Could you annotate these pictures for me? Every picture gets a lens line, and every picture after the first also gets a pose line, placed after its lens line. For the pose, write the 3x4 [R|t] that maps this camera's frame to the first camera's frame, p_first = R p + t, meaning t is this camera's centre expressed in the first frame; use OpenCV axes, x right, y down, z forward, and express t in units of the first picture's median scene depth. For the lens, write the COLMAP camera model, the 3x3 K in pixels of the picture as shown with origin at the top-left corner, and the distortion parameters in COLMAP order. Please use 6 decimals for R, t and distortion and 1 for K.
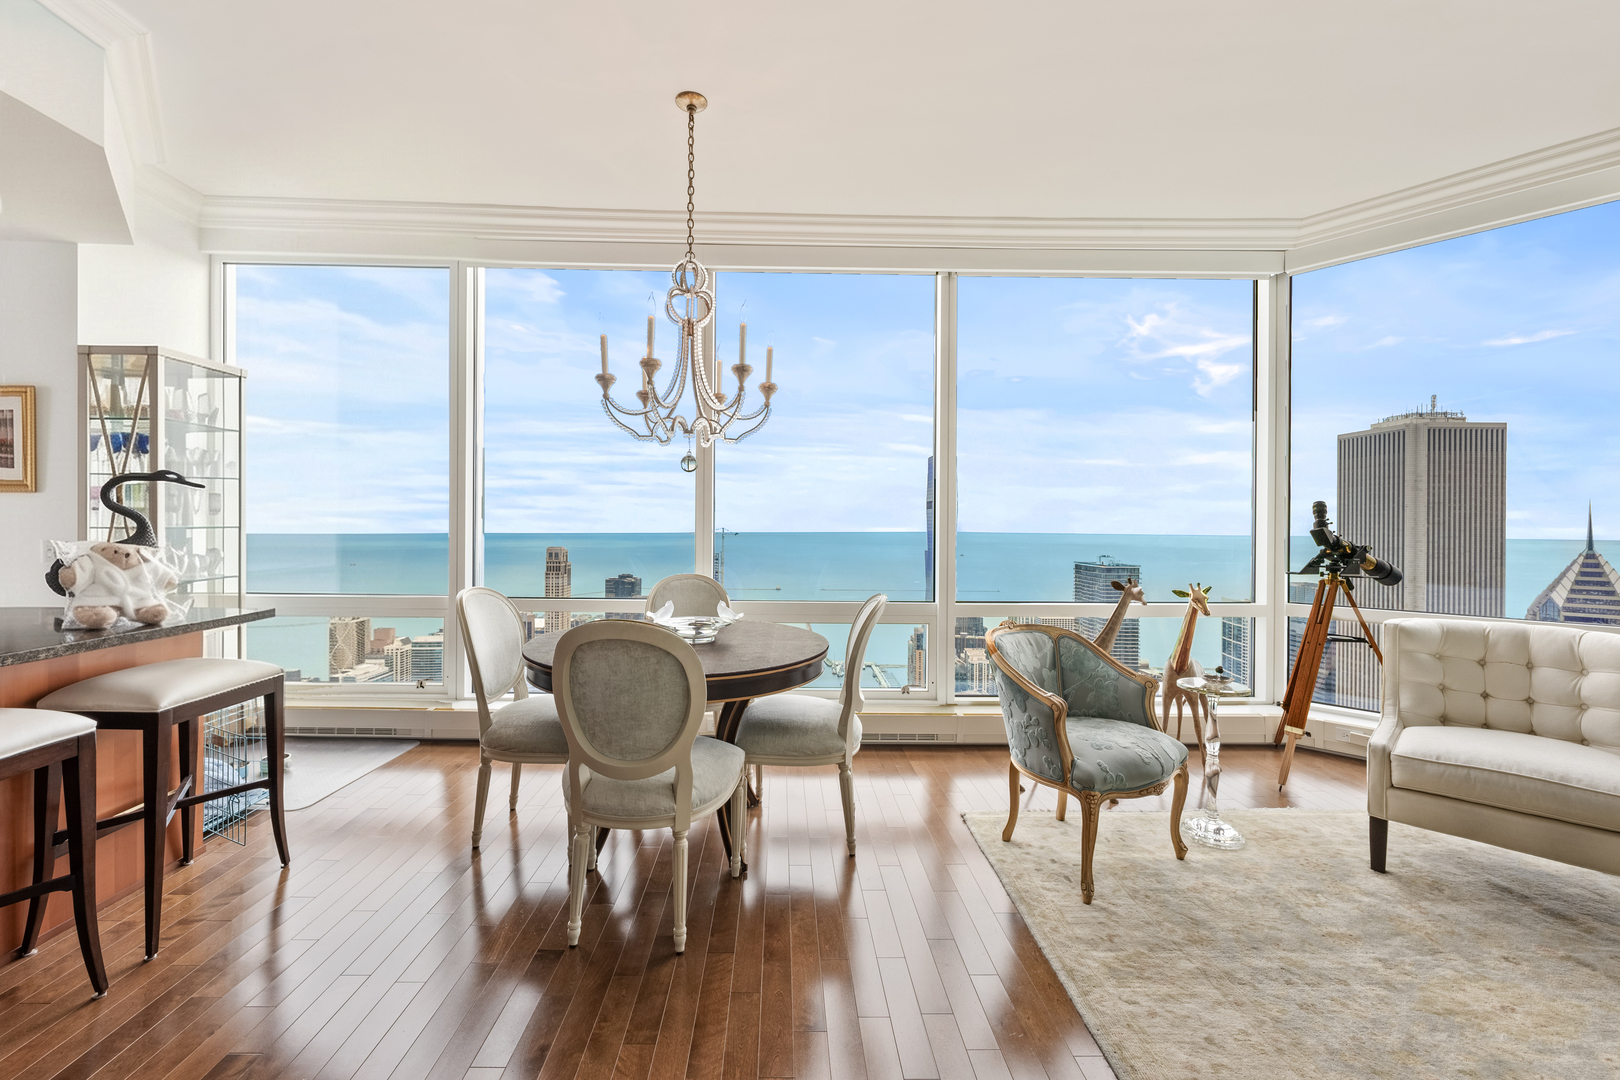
lens RADIAL K [[657.9, 0, 790.9], [0, 657.9, 526.2], [0, 0, 1]] dist [-0.000468, 0.000157]
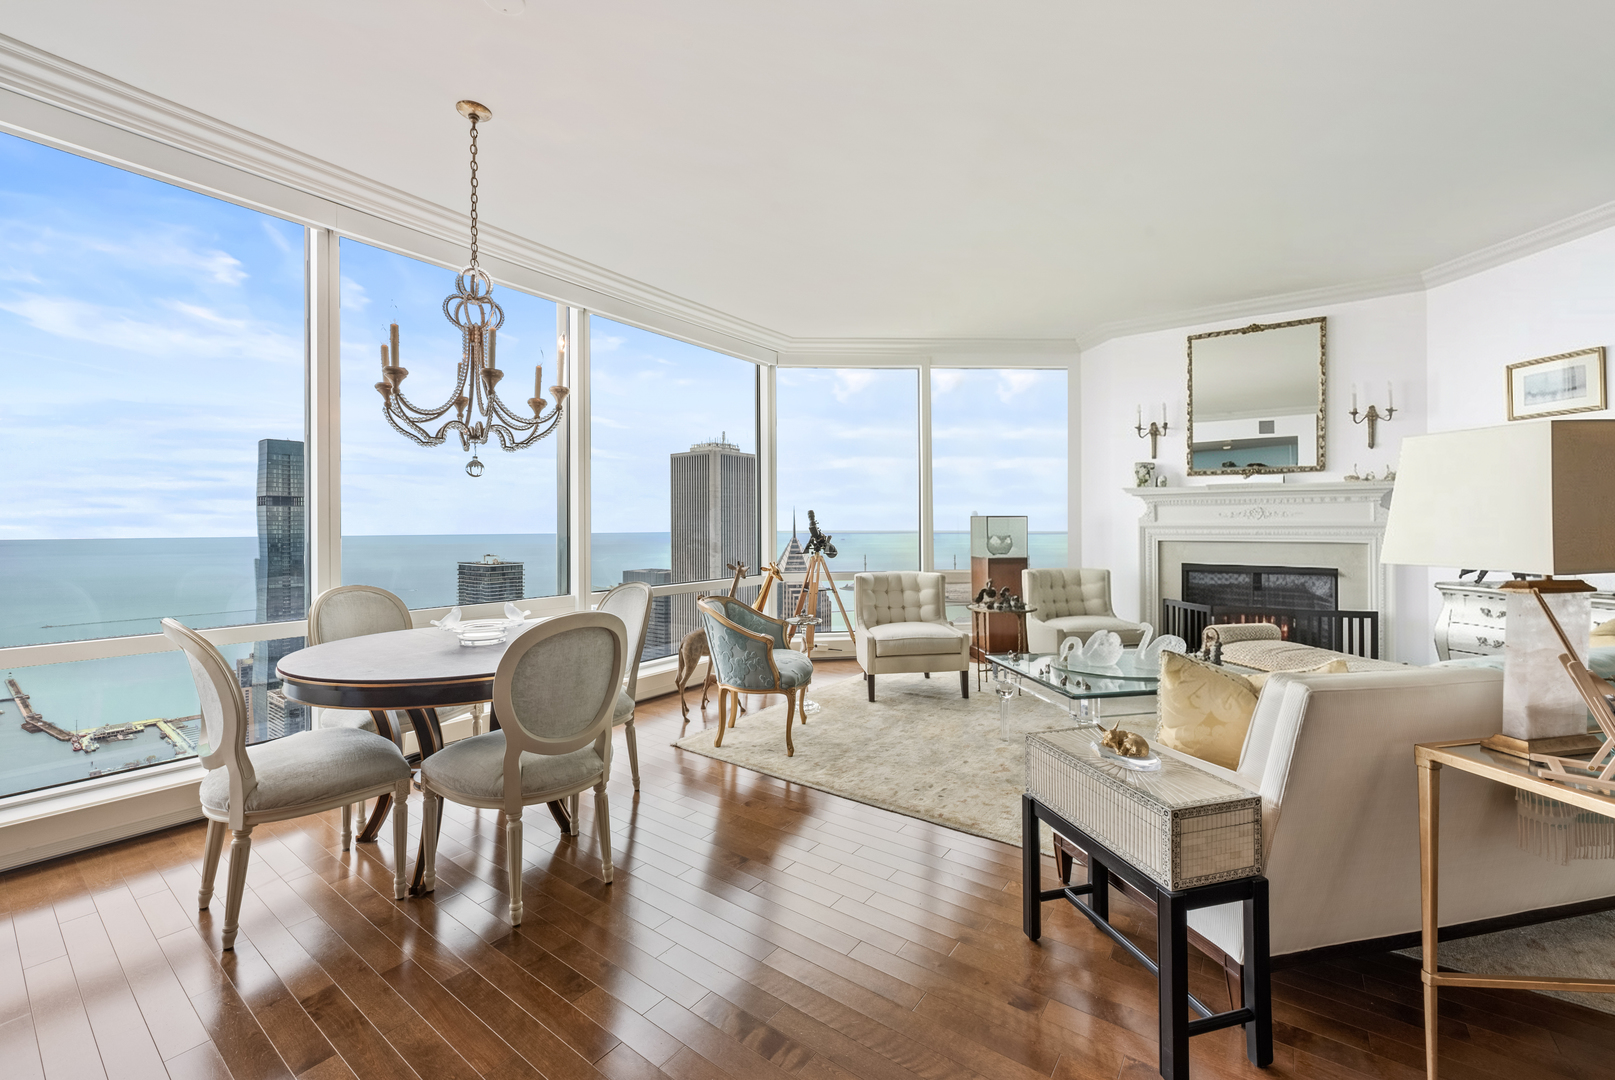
lens RADIAL K [[645.1, 0, 819.1], [0, 645.1, 527.4], [0, 0, 1]] dist [-0.001620, -0.000097]
pose [[0.597139, -0.012364, 0.802043, -0.709187], [0.010295, 0.999917, 0.007749, -0.008123], [-0.802072, 0.003630, 0.597216, -0.016740]]
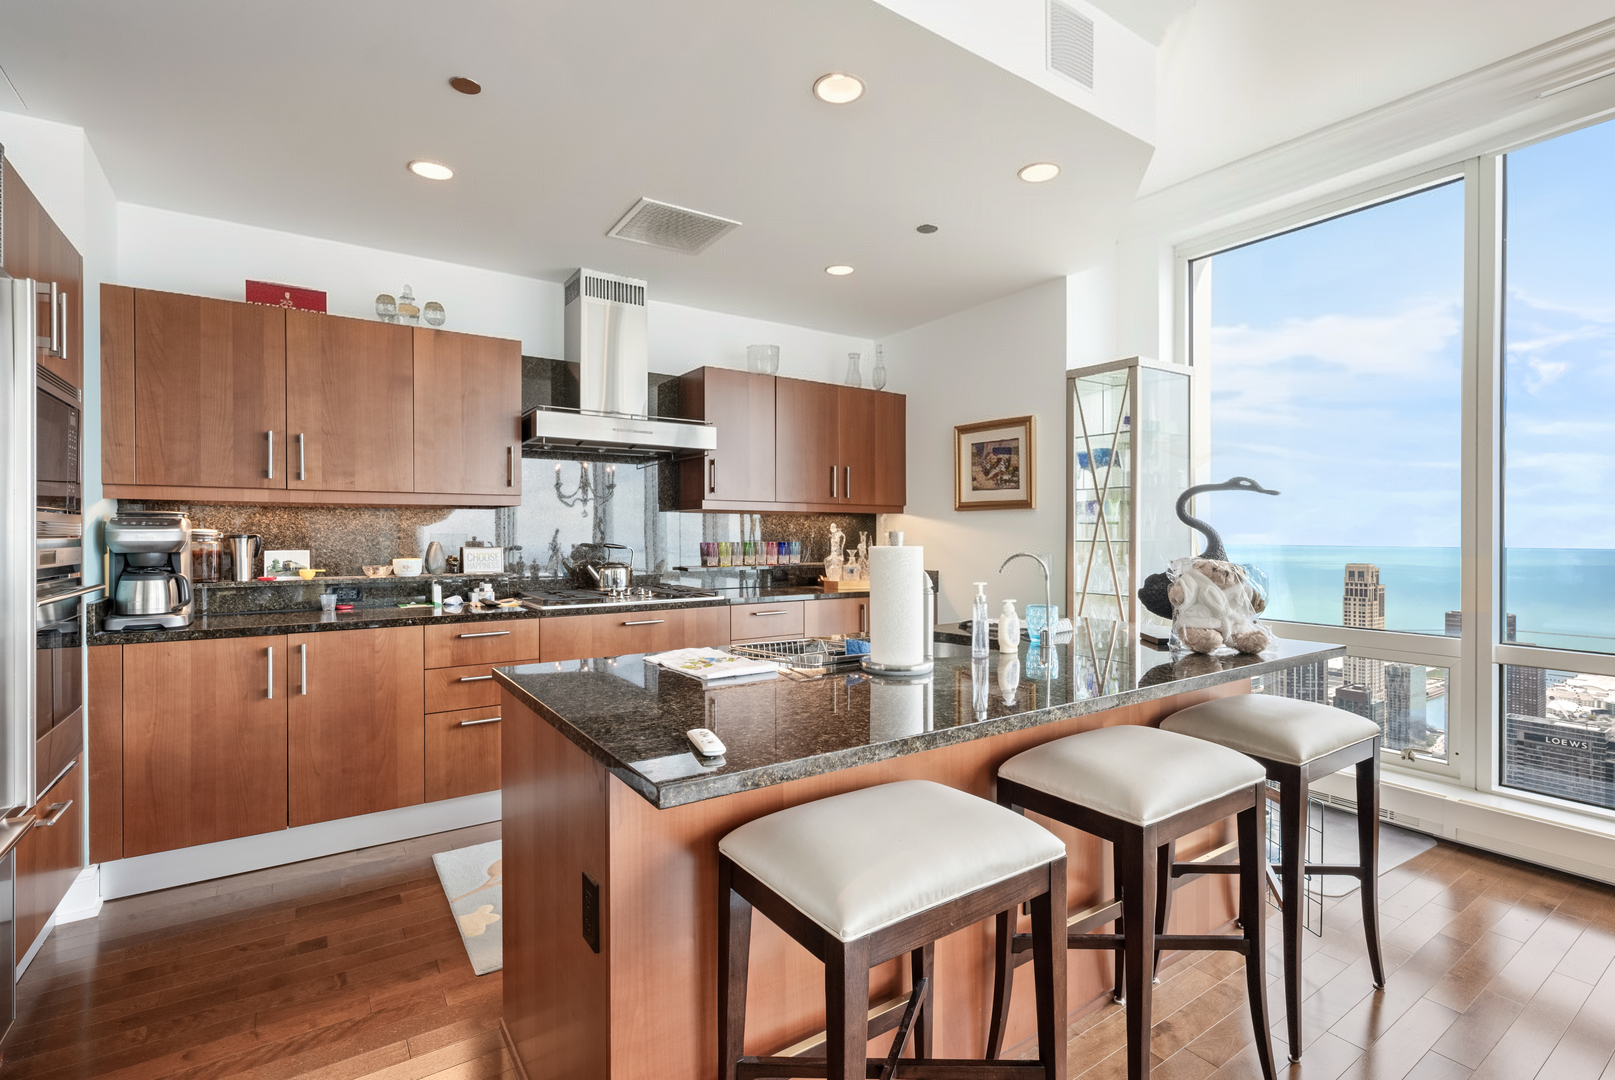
lens RADIAL K [[743.9, 0, 807.5], [0, 743.9, 540.0], [0, 0, 1]] dist [0.001712, -0.000313]
pose [[0.552699, -0.001212, -0.833380, -0.413550], [0.003702, 0.999993, 0.001001, -0.003794], [0.833373, -0.003638, 0.552699, -0.026054]]
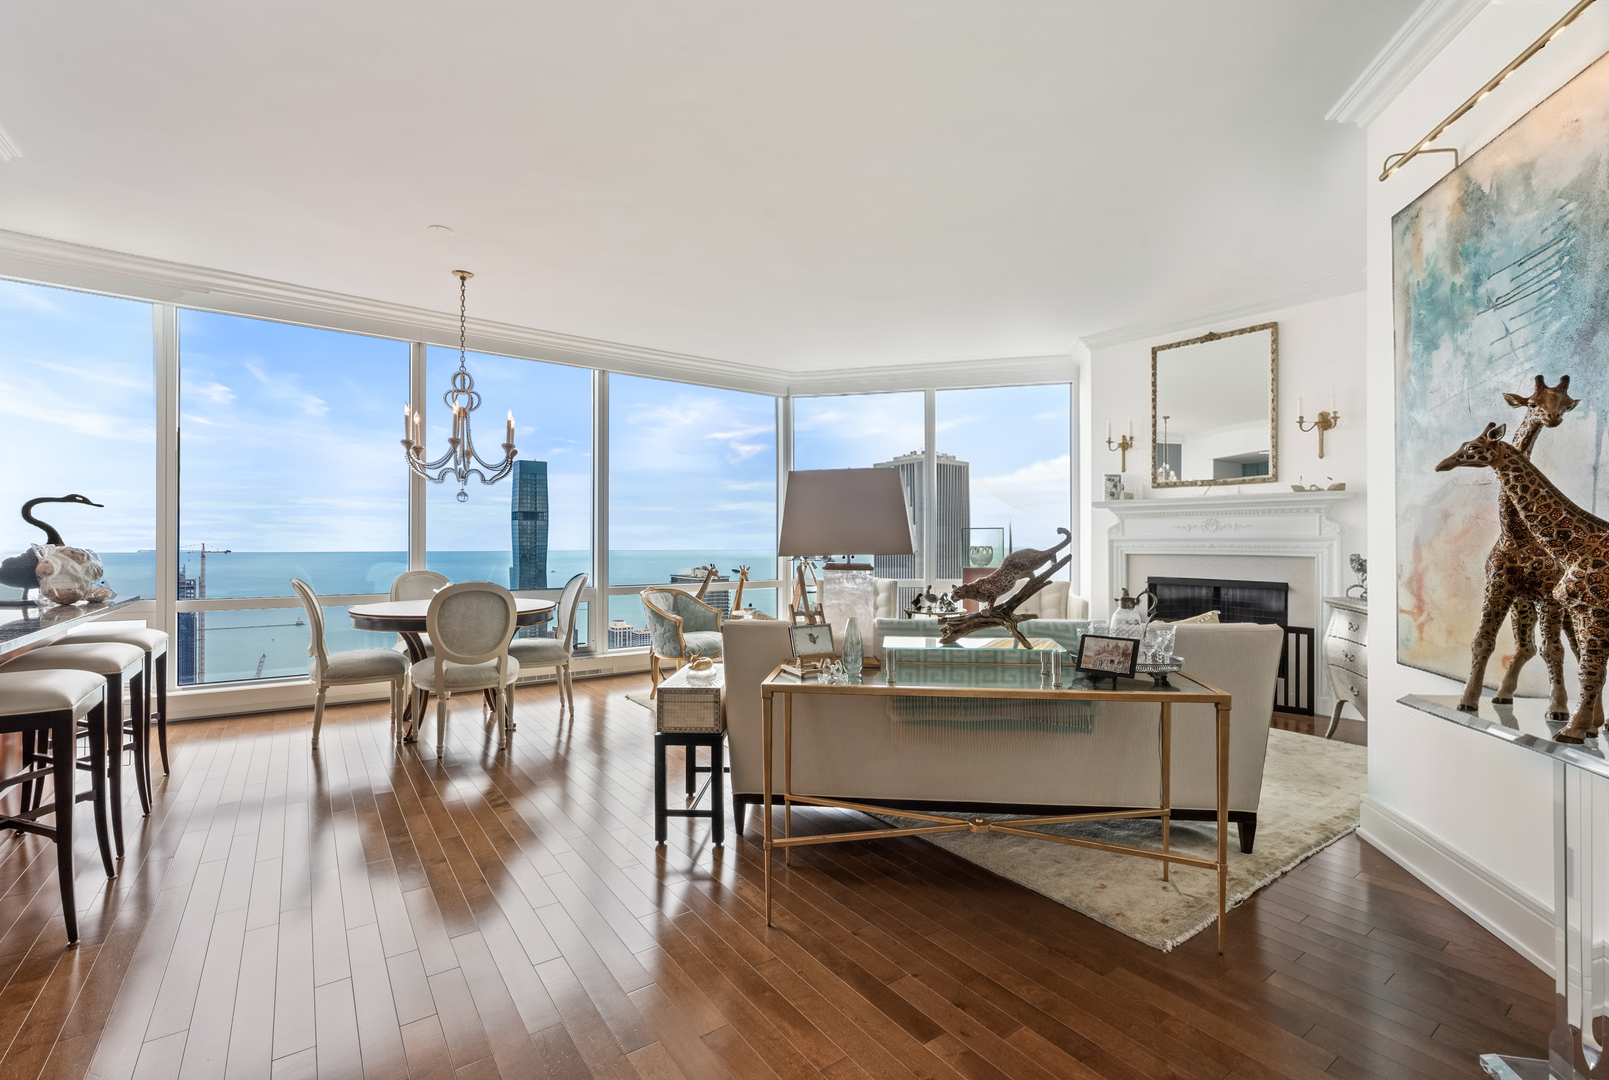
lens RADIAL K [[718.0, 0, 826.4], [0, 718.0, 542.9], [0, 0, 1]] dist [0.000125, -0.000204]
pose [[0.816427, -0.006278, 0.577414, -0.497510], [0.004155, 0.999979, 0.004997, 0.015075], [-0.577433, -0.001680, 0.816436, -1.076567]]
